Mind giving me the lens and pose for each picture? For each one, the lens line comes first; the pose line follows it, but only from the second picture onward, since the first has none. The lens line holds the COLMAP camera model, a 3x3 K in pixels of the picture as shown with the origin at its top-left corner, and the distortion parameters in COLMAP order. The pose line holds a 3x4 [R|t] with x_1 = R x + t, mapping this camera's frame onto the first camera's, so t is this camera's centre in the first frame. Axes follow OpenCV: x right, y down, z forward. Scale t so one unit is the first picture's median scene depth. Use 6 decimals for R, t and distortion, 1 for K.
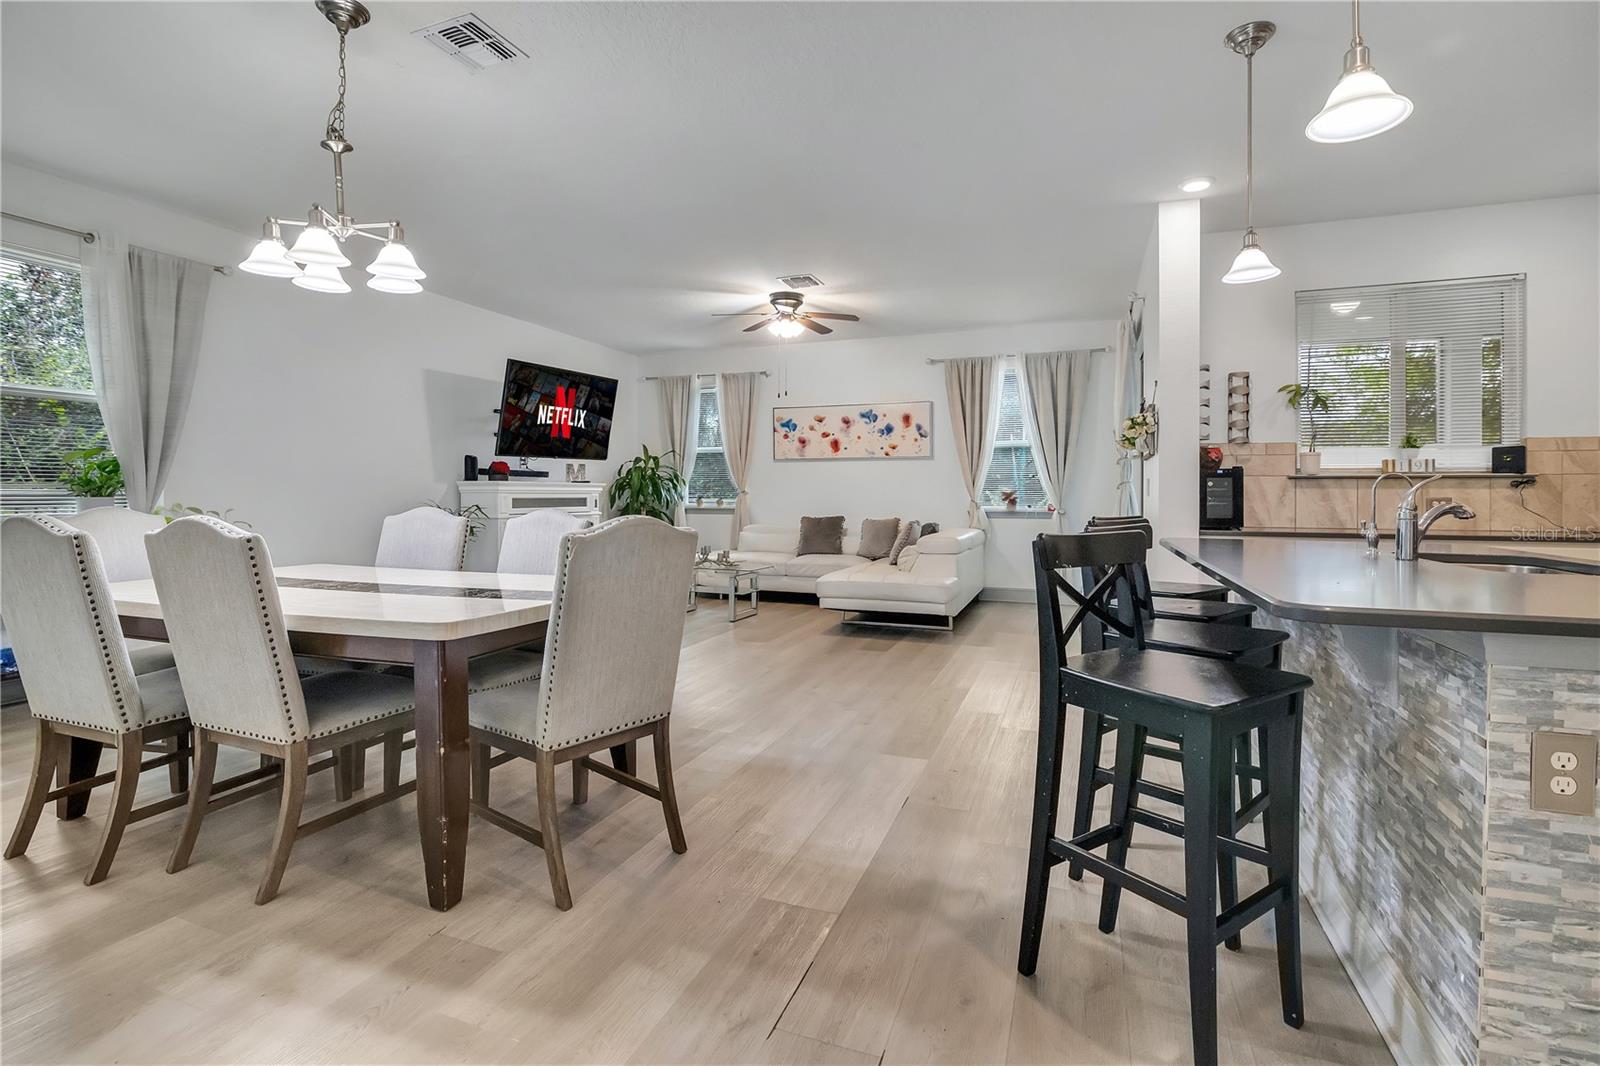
lens RADIAL K [[743.3, 0, 789.0], [0, 743.3, 500.0], [0, 0, 1]] dist [-0.017813, 0.001364]
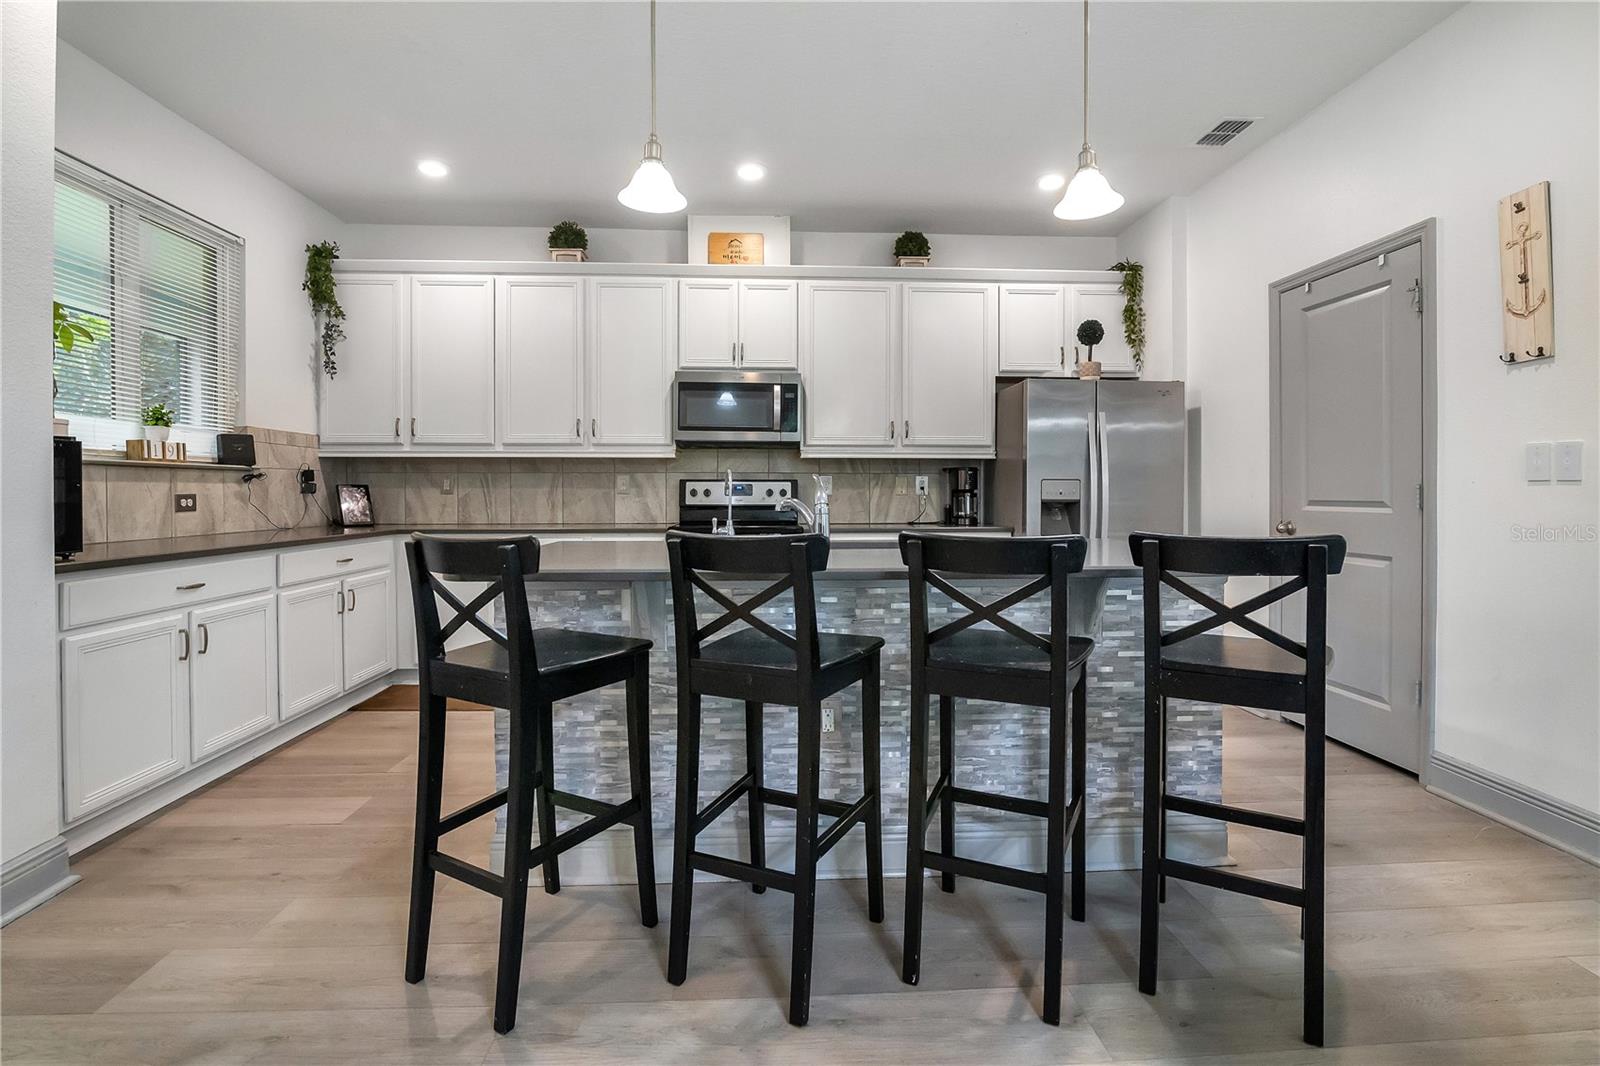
lens RADIAL K [[741.0, 0, 802.2], [0, 741.0, 503.2], [0, 0, 1]] dist [-0.025130, 0.002525]
pose [[-0.417712, -0.015669, 0.908444, -0.046634], [0.005403, 0.999791, 0.019729, -0.003357], [-0.908563, 0.013149, -0.417540, 0.470008]]
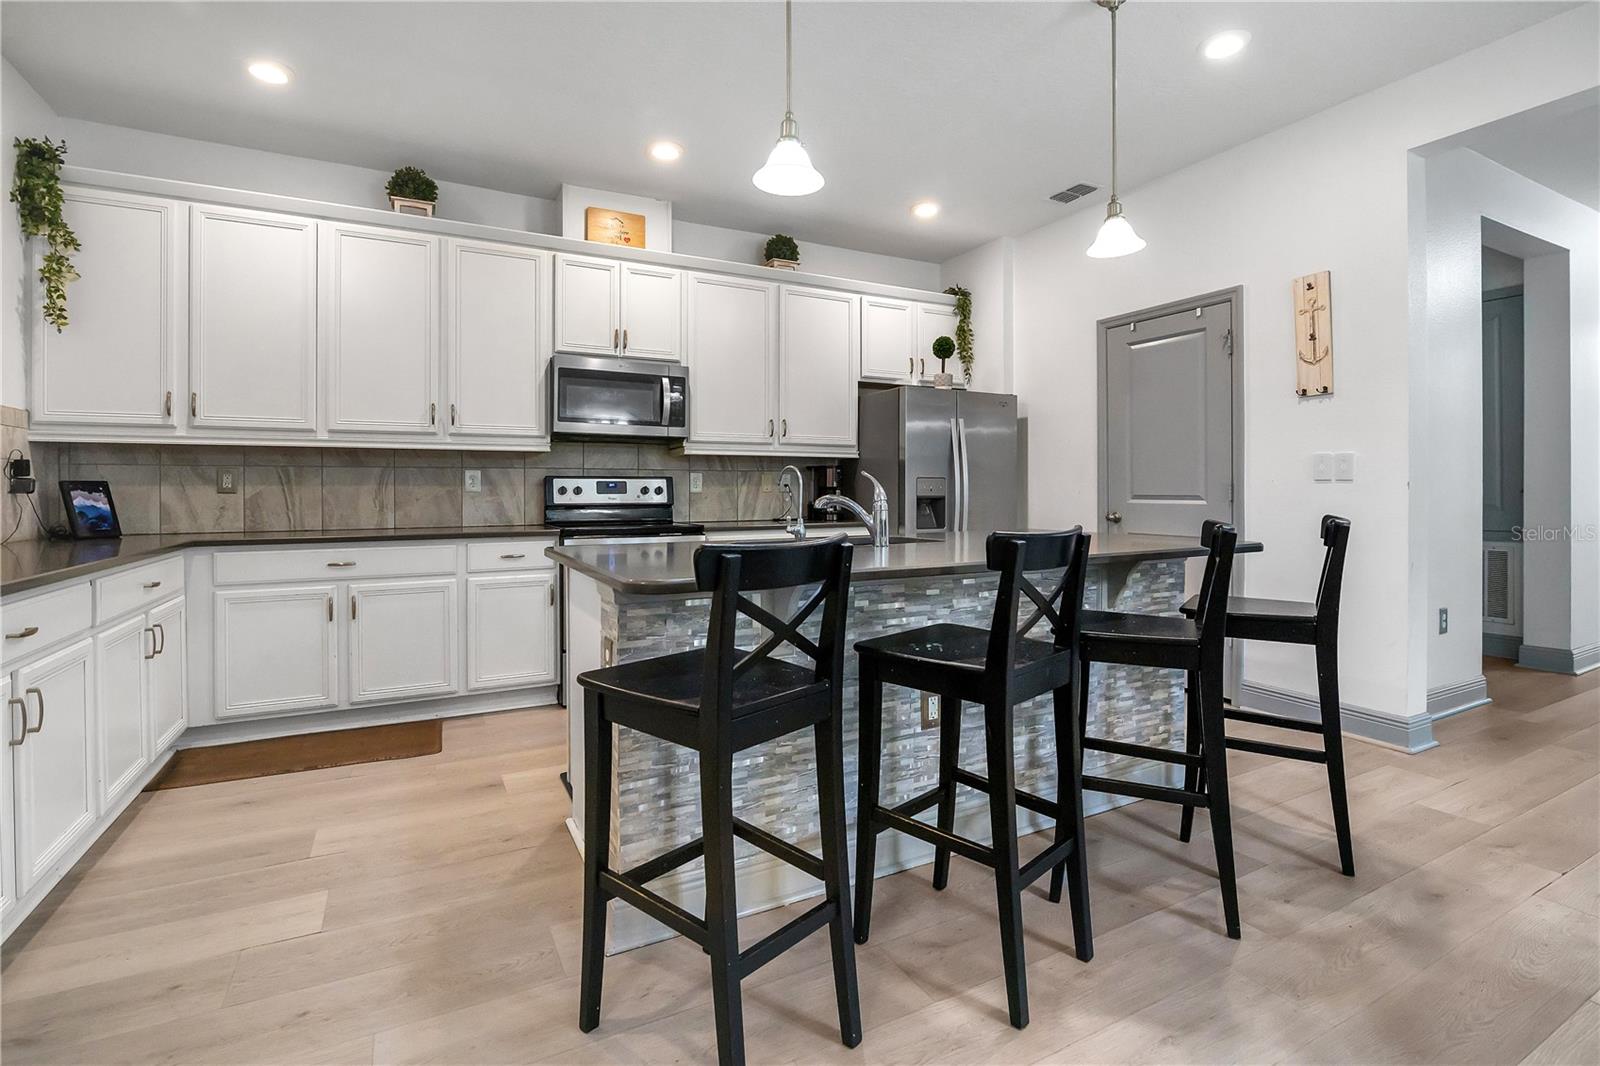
lens RADIAL K [[741.0, 0, 804.0], [0, 741.0, 496.6], [0, 0, 1]] dist [-0.025130, 0.002525]
pose [[-0.758801, -0.006330, 0.651292, 0.061874], [0.005457, 0.999856, 0.016076, -0.003909], [-0.651300, 0.015752, -0.758657, 0.611875]]
